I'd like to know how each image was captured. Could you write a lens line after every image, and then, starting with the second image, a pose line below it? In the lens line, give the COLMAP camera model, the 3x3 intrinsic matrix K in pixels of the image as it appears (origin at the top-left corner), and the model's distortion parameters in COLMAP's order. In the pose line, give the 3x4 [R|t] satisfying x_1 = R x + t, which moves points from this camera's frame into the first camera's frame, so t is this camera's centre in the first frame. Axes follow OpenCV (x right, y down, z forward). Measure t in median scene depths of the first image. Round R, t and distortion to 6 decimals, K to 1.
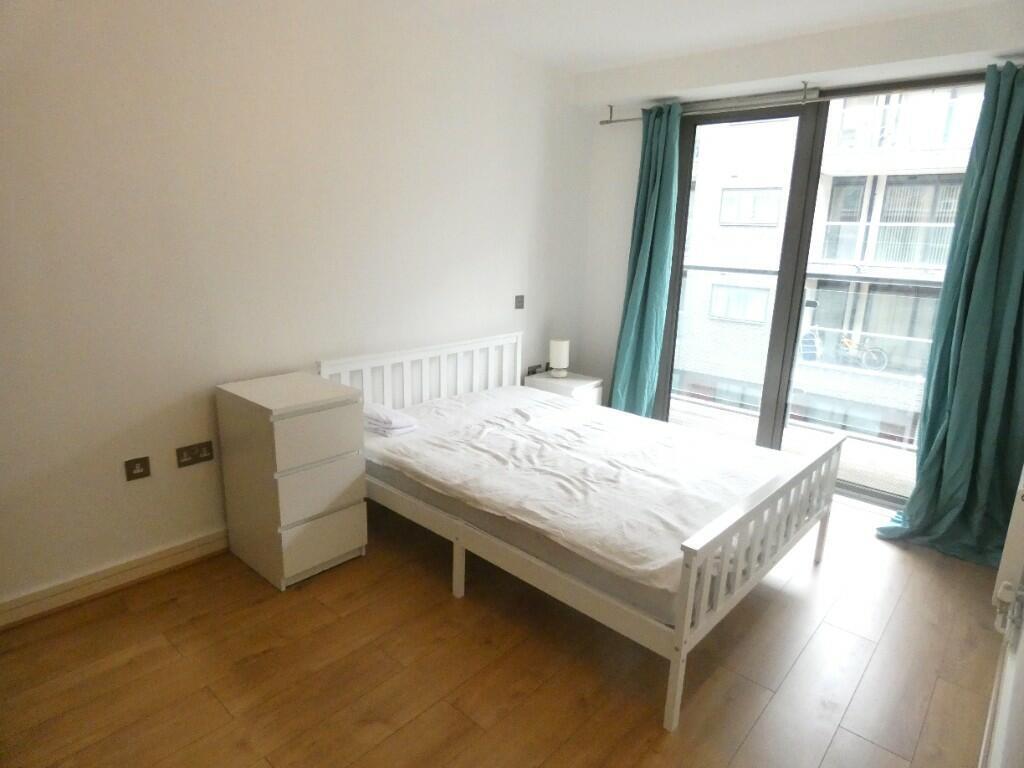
lens RADIAL K [[613.7, 0, 509.8], [0, 613.7, 377.2], [0, 0, 1]] dist [0.016972, -0.024153]
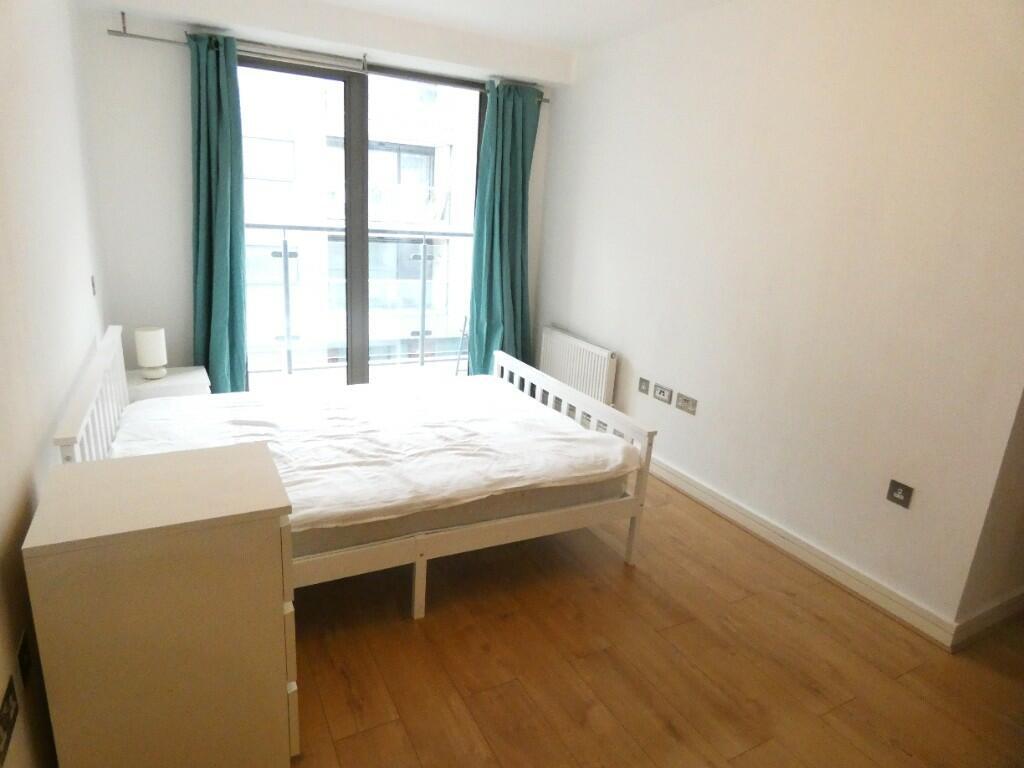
lens RADIAL K [[613.7, 0, 509.8], [0, 613.7, 377.2], [0, 0, 1]] dist [0.016972, -0.024153]
pose [[0.345250, -0.256972, 0.902645, -0.710393], [0.167986, 0.963172, 0.209951, -0.136014], [-0.923354, 0.079146, 0.375703, 0.483799]]
